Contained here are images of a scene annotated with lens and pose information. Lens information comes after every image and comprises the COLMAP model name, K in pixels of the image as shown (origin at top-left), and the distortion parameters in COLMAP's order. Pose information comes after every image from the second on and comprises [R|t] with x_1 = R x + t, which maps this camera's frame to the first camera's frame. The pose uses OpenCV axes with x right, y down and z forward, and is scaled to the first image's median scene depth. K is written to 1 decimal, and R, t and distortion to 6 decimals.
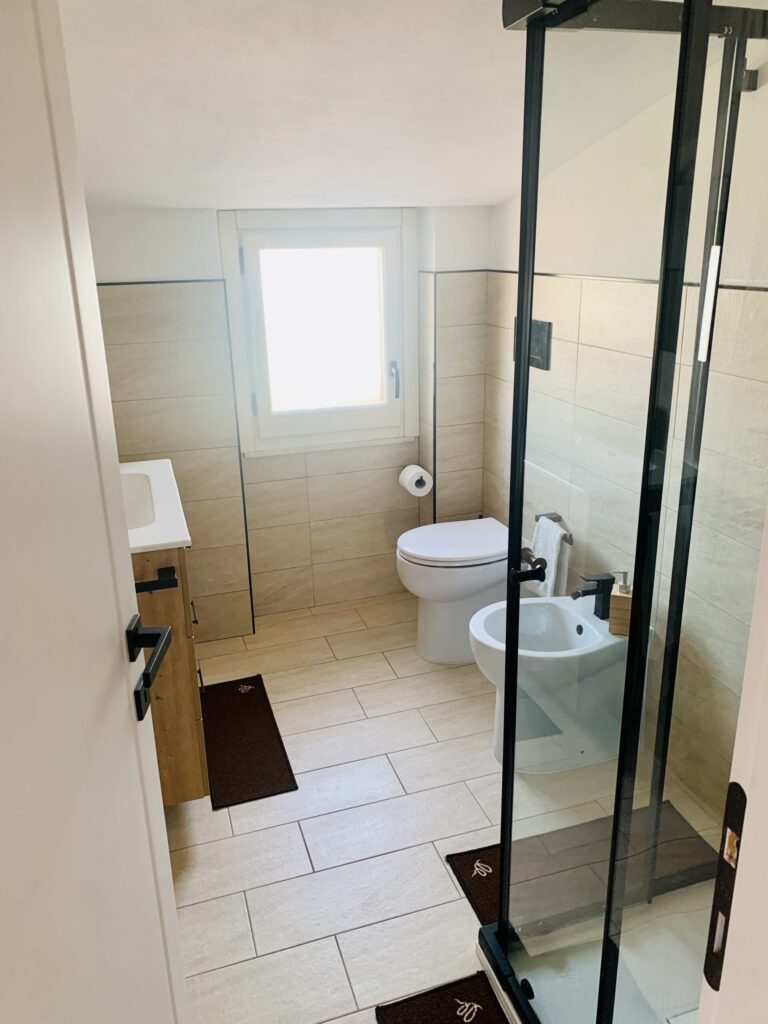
lens RADIAL K [[770.8, 0, 383.5], [0, 770.8, 510.3], [0, 0, 1]] dist [0.001078, 0.000317]
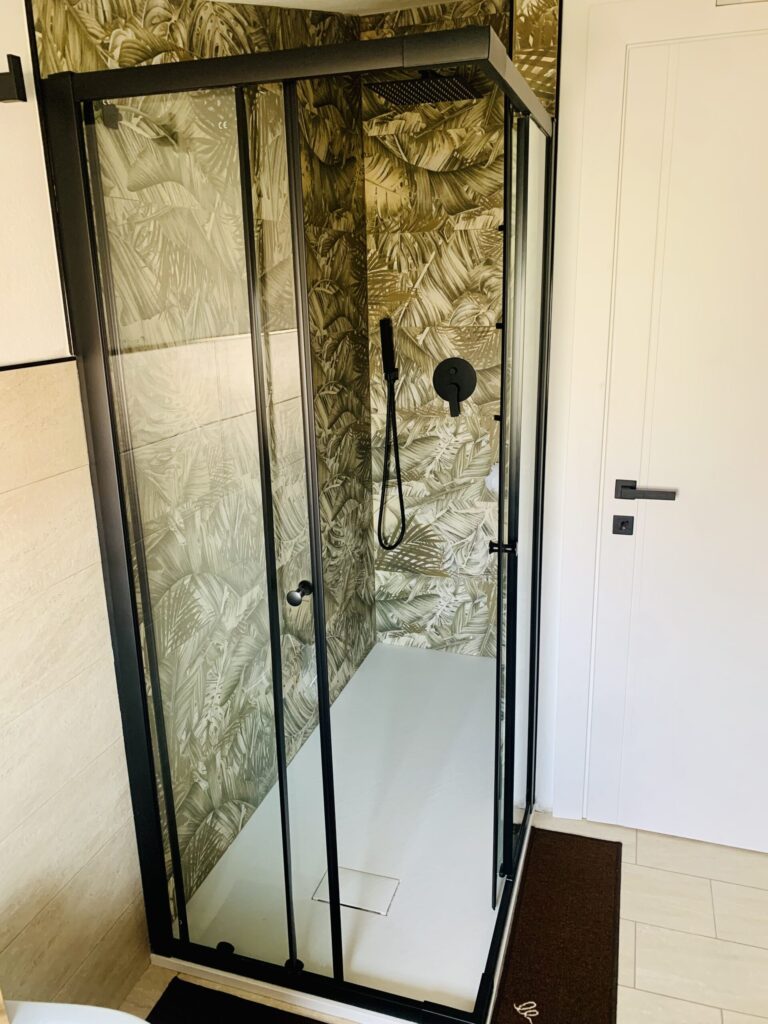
lens RADIAL K [[770.8, 0, 383.0], [0, 770.8, 512.9], [0, 0, 1]] dist [0.001078, 0.000317]
pose [[-0.818487, -0.110188, 0.563859, -0.211744], [0.225181, 0.841385, 0.491289, -0.409926], [-0.528557, 0.529084, -0.663851, 1.245344]]
